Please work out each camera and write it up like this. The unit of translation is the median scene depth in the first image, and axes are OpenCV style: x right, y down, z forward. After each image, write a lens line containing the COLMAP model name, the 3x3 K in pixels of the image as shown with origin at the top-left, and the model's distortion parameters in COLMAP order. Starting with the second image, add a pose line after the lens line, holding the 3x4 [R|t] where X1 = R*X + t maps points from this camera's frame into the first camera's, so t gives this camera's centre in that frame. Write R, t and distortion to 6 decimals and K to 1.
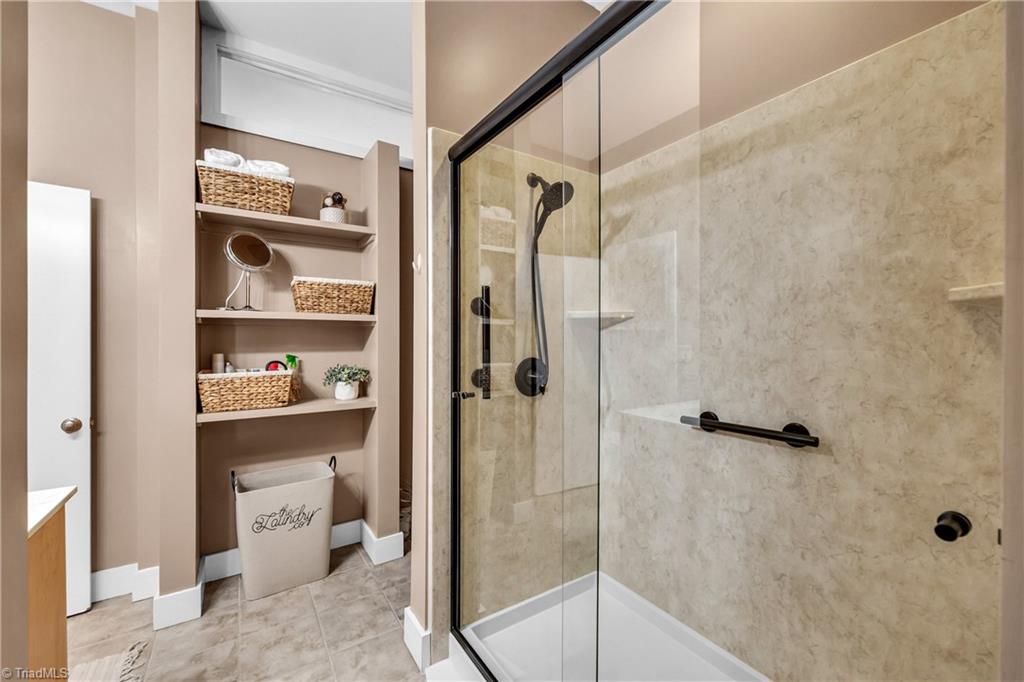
lens RADIAL K [[411.8, 0, 506.2], [0, 411.8, 340.0], [0, 0, 1]] dist [-0.001812, -0.000043]
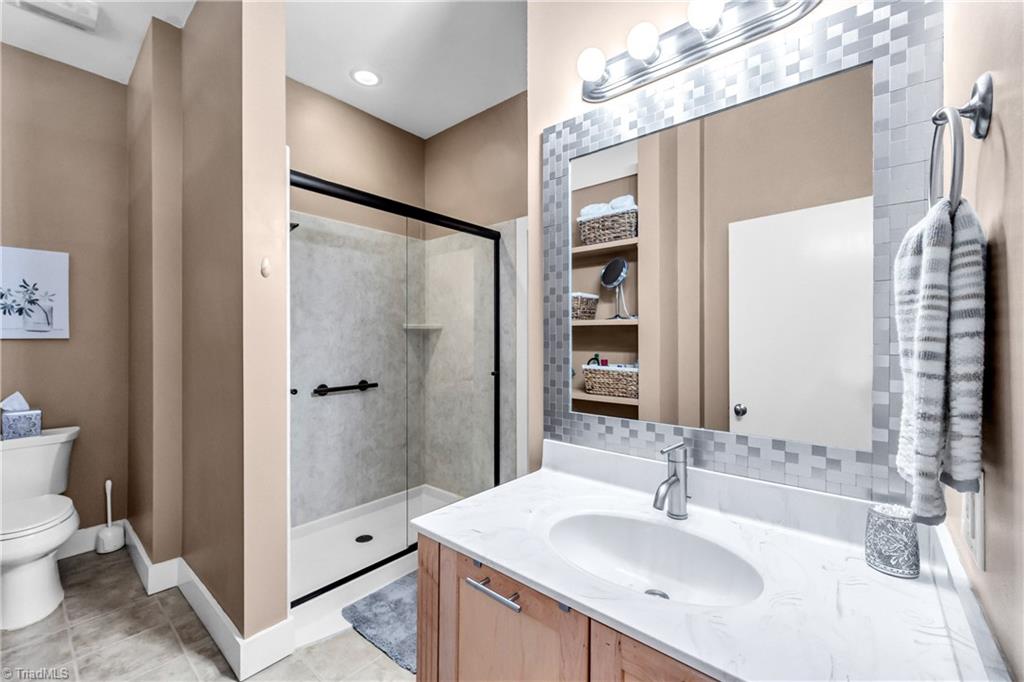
lens RADIAL K [[411.8, 0, 511.0], [0, 411.8, 341.2], [0, 0, 1]] dist [-0.001812, -0.000043]
pose [[-0.300902, -0.003488, 0.953649, -1.569889], [0.002661, 0.999986, 0.004497, -0.011168], [-0.953651, 0.003891, -0.300888, 0.878381]]
